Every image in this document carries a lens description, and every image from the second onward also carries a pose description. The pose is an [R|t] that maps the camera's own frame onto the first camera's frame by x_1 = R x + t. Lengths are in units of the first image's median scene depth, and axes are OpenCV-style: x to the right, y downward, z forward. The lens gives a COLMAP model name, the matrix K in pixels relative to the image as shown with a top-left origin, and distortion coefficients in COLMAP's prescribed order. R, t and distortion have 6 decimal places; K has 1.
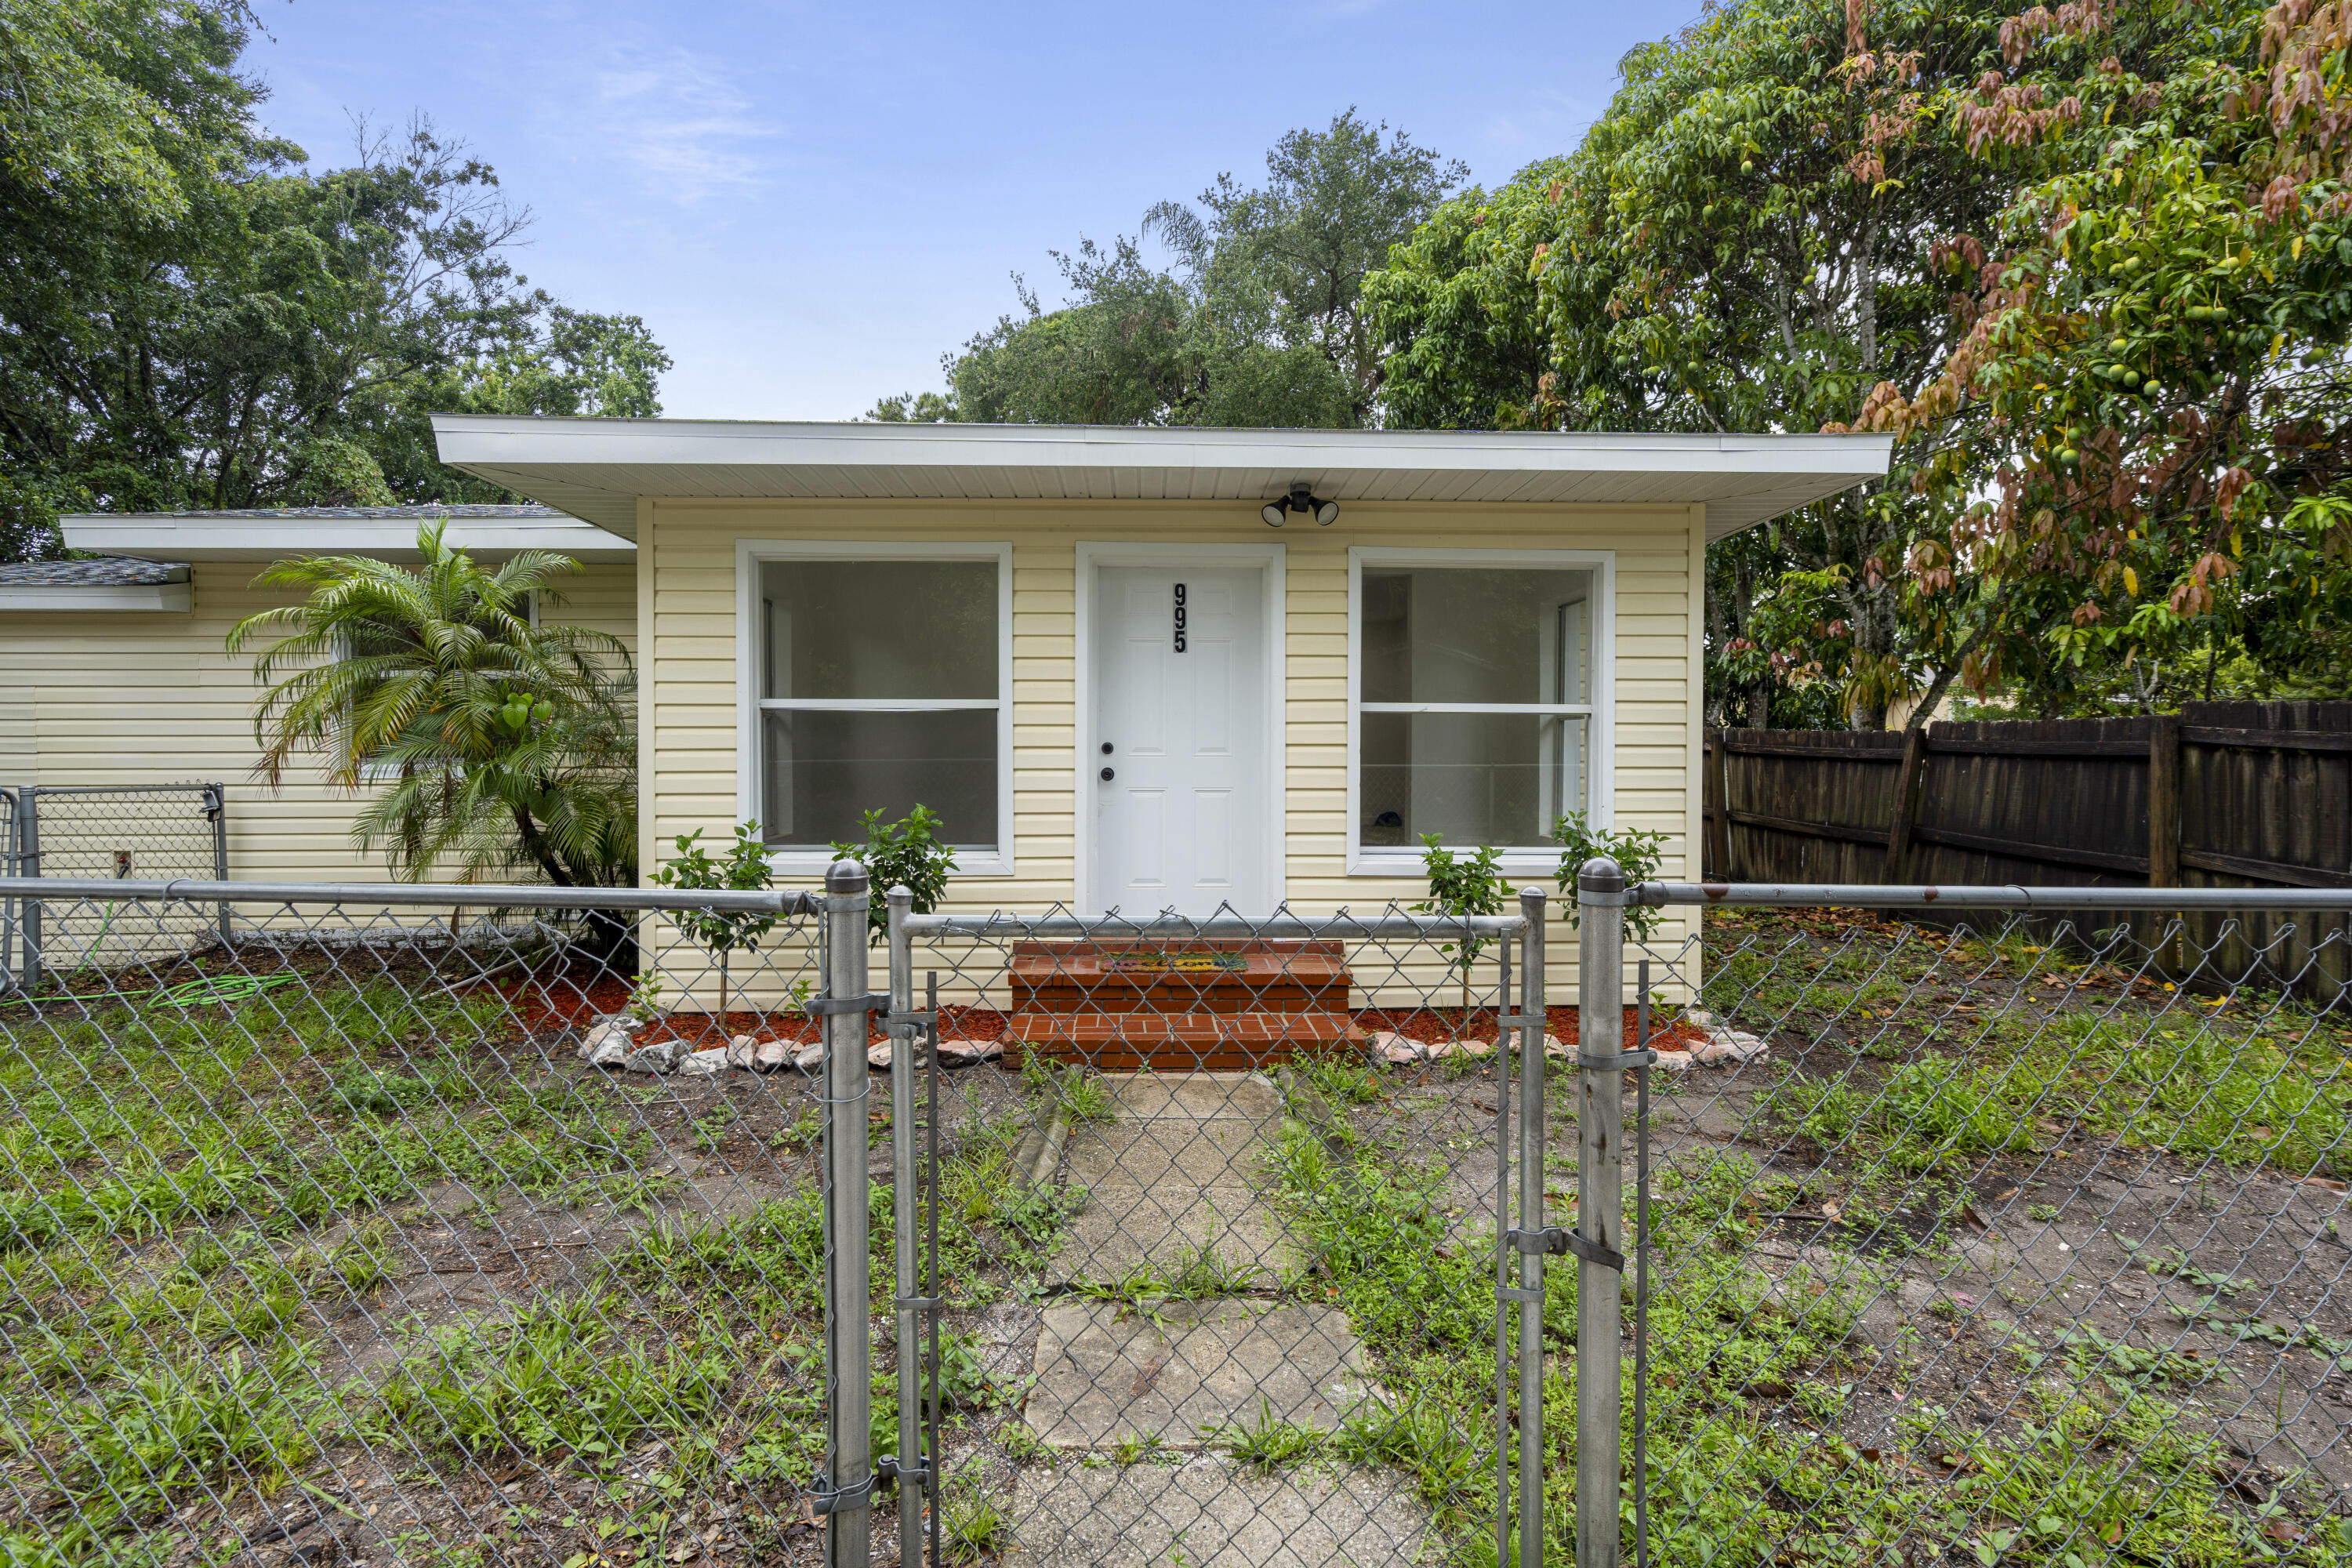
lens RADIAL K [[1066.2, 0, 1174.6], [0, 1066.2, 749.8], [0, 0, 1]] dist [-0.010091, 0.004064]
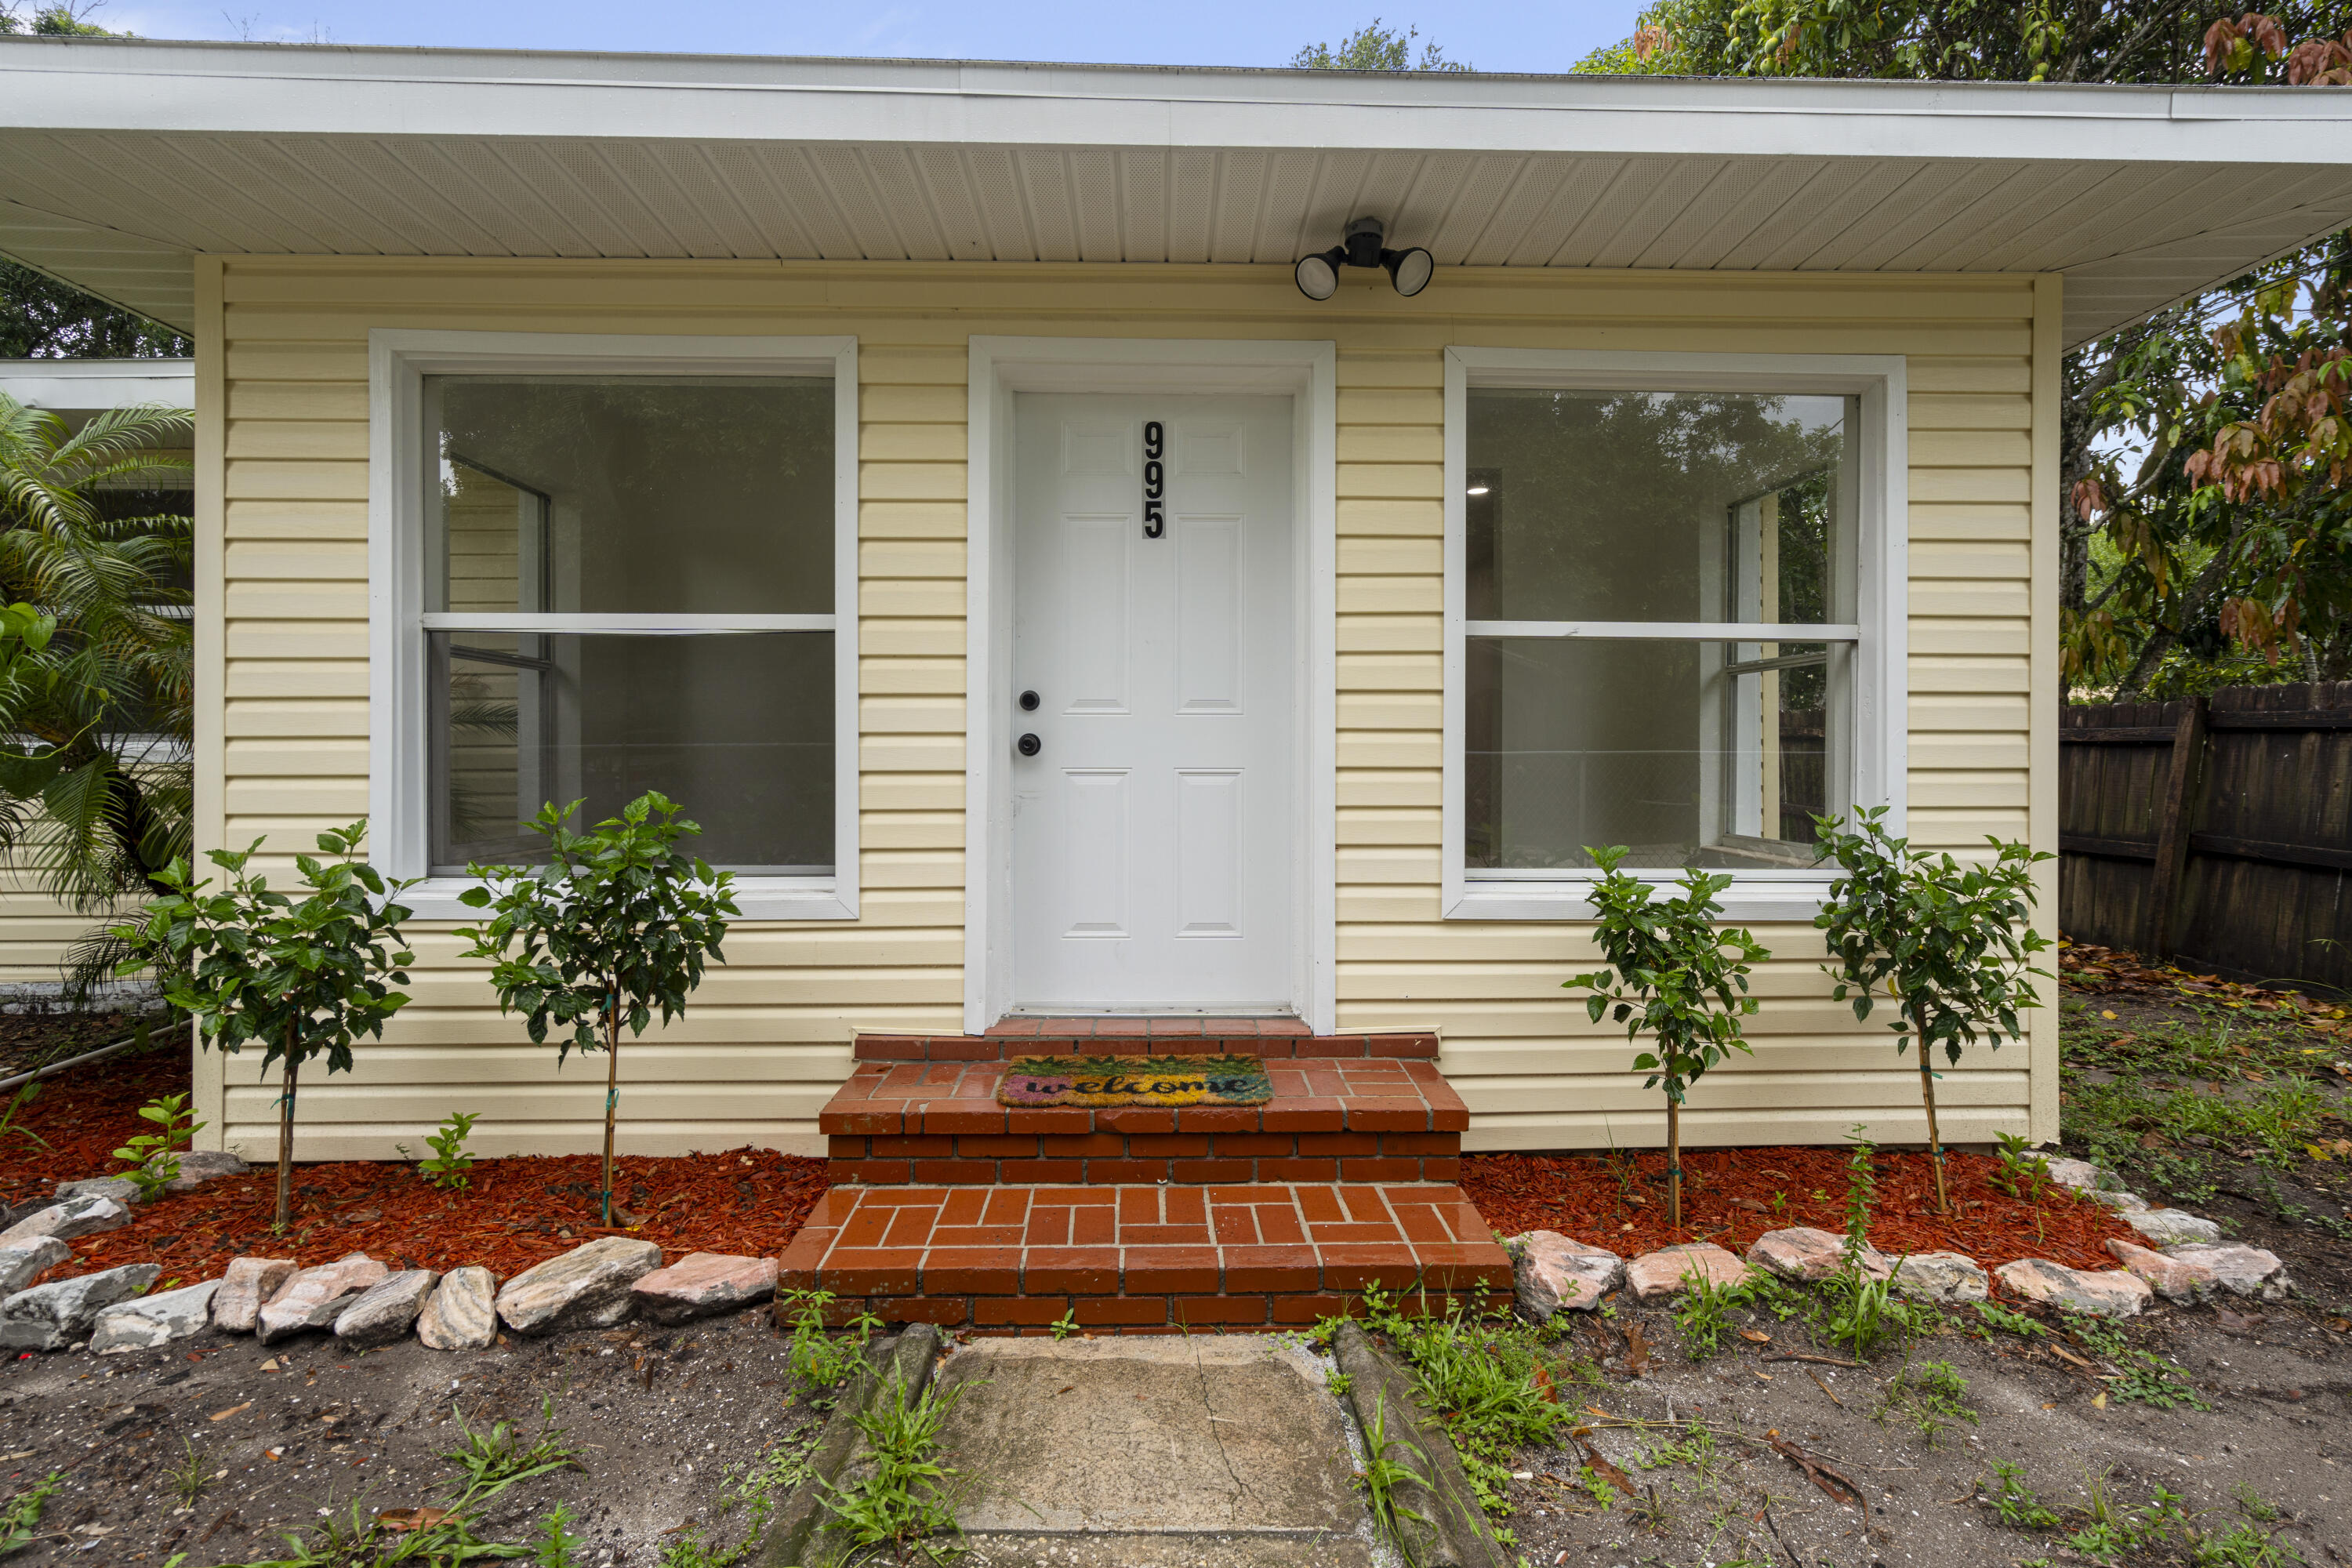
lens RADIAL K [[1066.2, 0, 1174.6], [0, 1066.2, 749.8], [0, 0, 1]] dist [-0.010091, 0.004064]
pose [[0.999973, -0.000031, -0.007400, 0.021925], [-0.000028, 0.999968, -0.007982, 0.031325], [0.007400, 0.007982, 0.999941, 0.428417]]
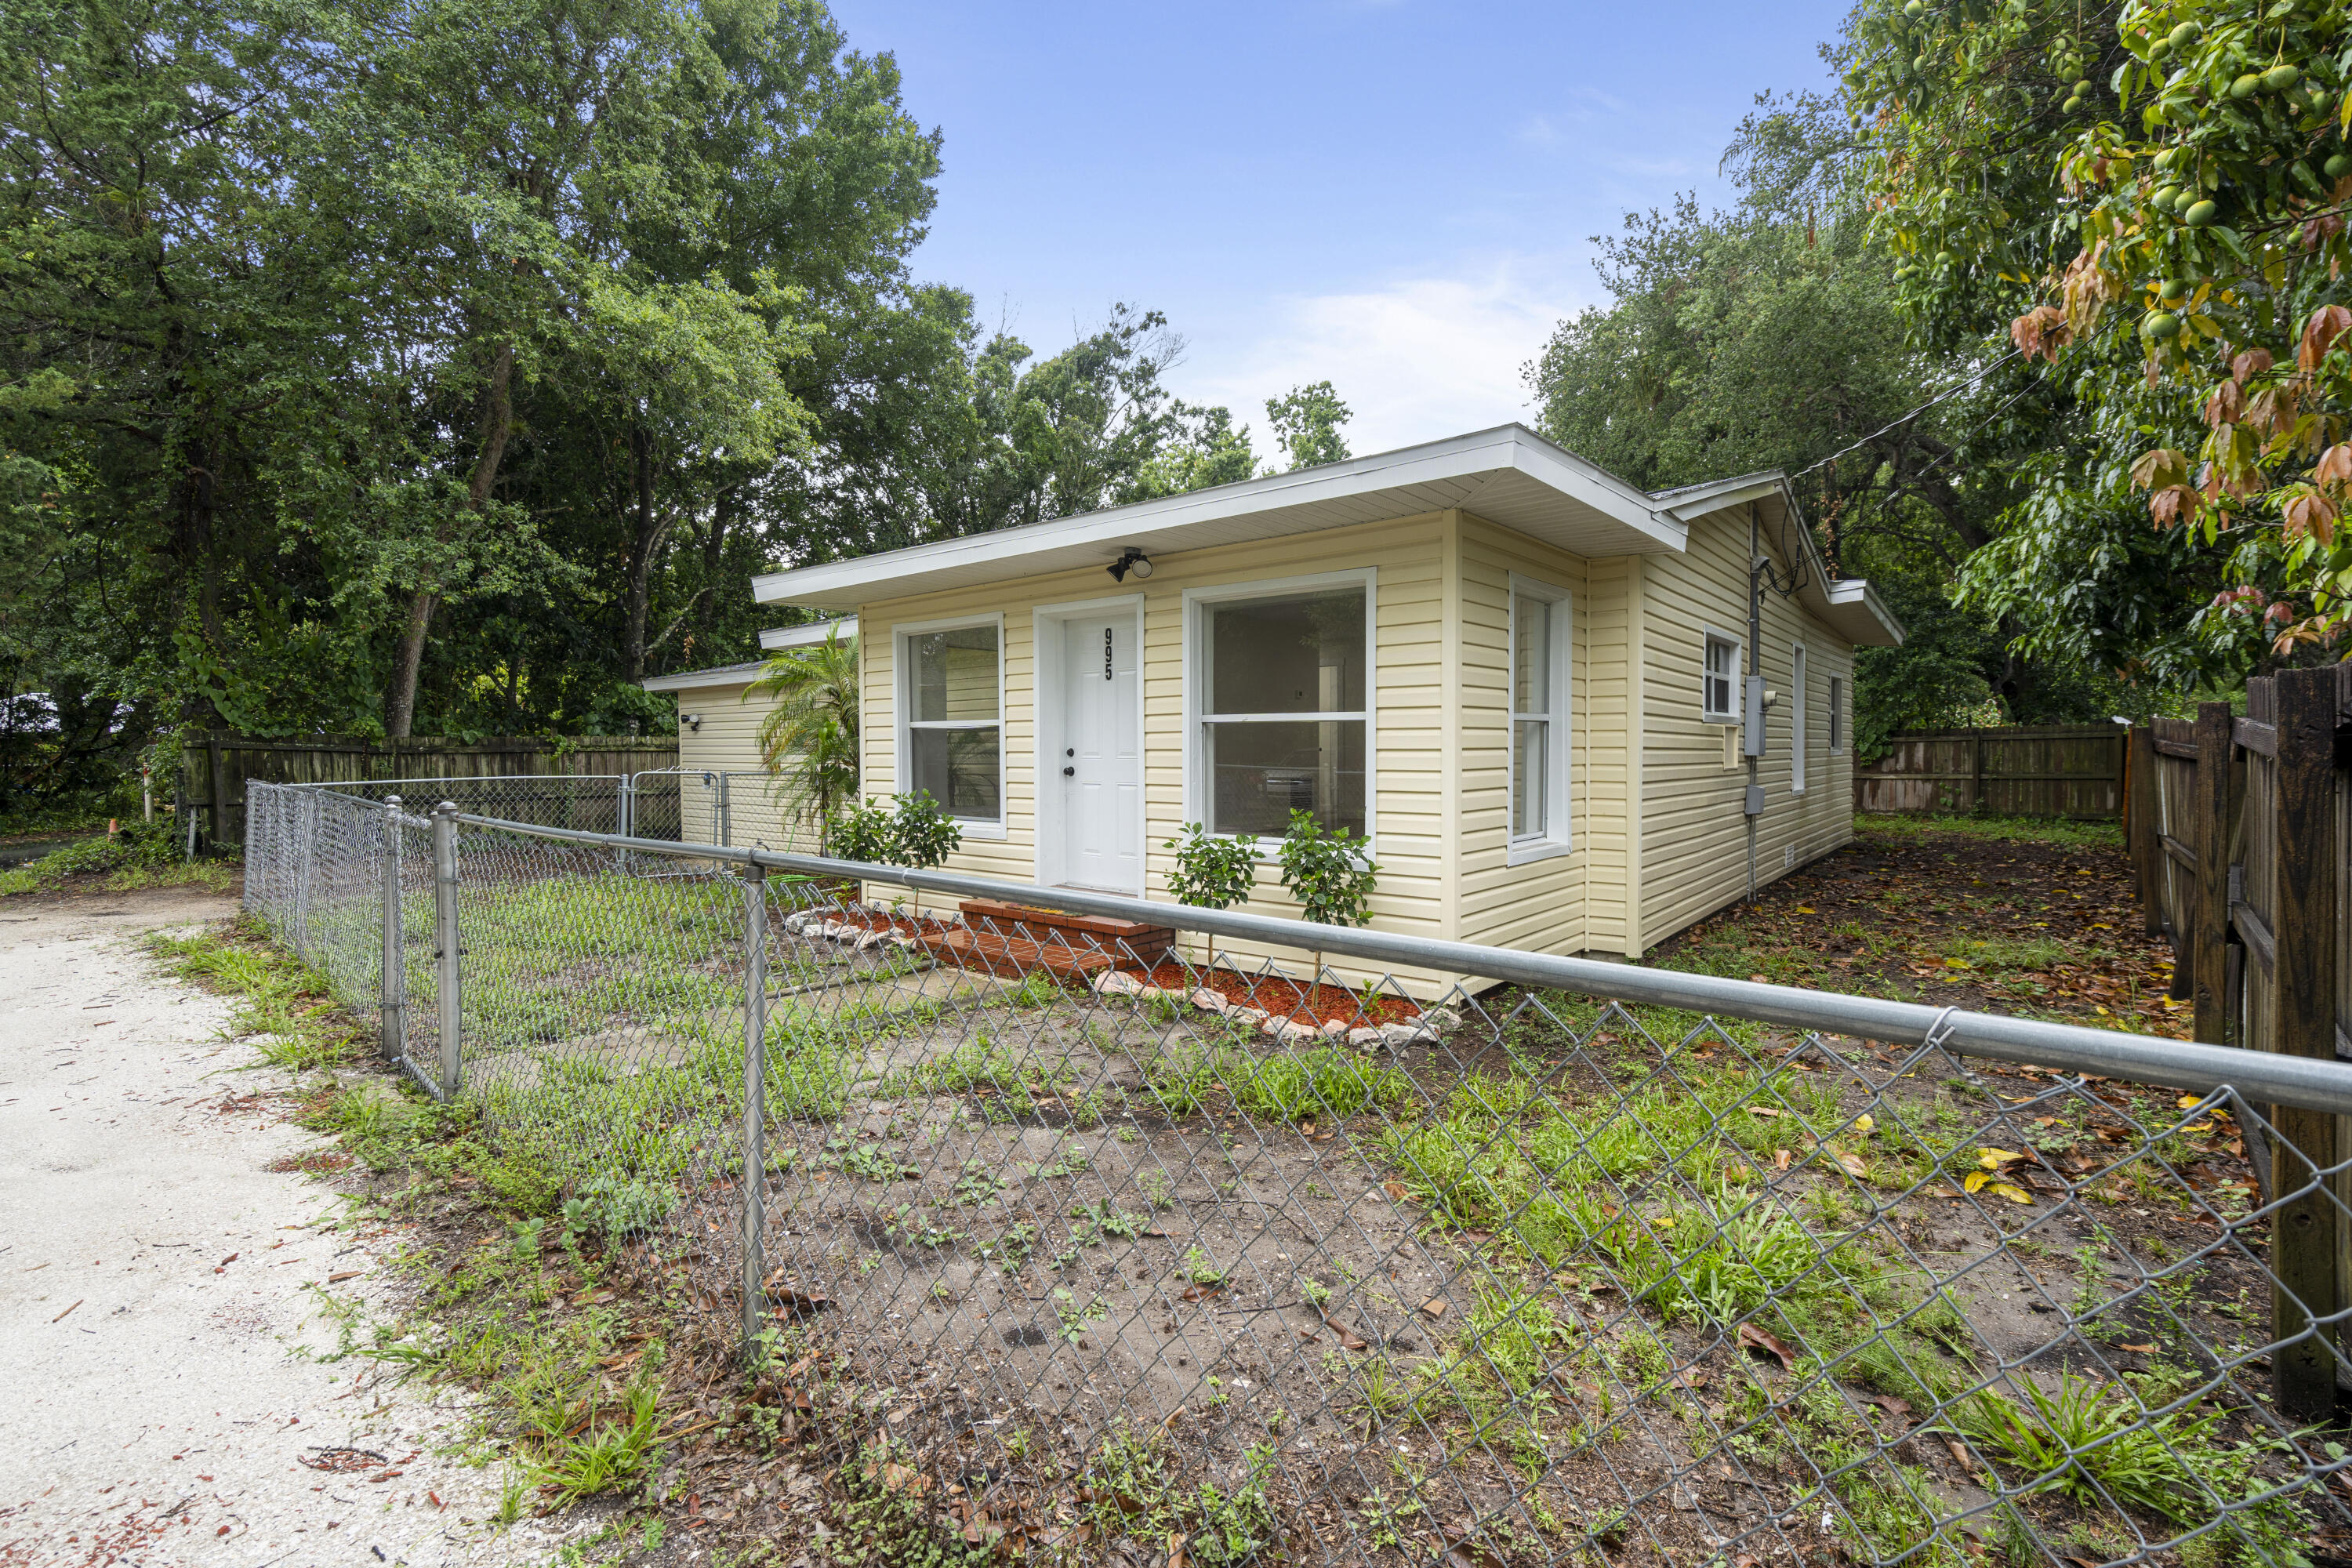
lens RADIAL K [[1066.2, 0, 1174.6], [0, 1066.2, 749.8], [0, 0, 1]] dist [-0.010091, 0.004064]
pose [[0.740864, -0.002395, -0.671651, 0.992884], [0.004181, 0.999991, 0.001046, -0.005939], [0.671642, -0.003583, 0.740867, 0.074798]]
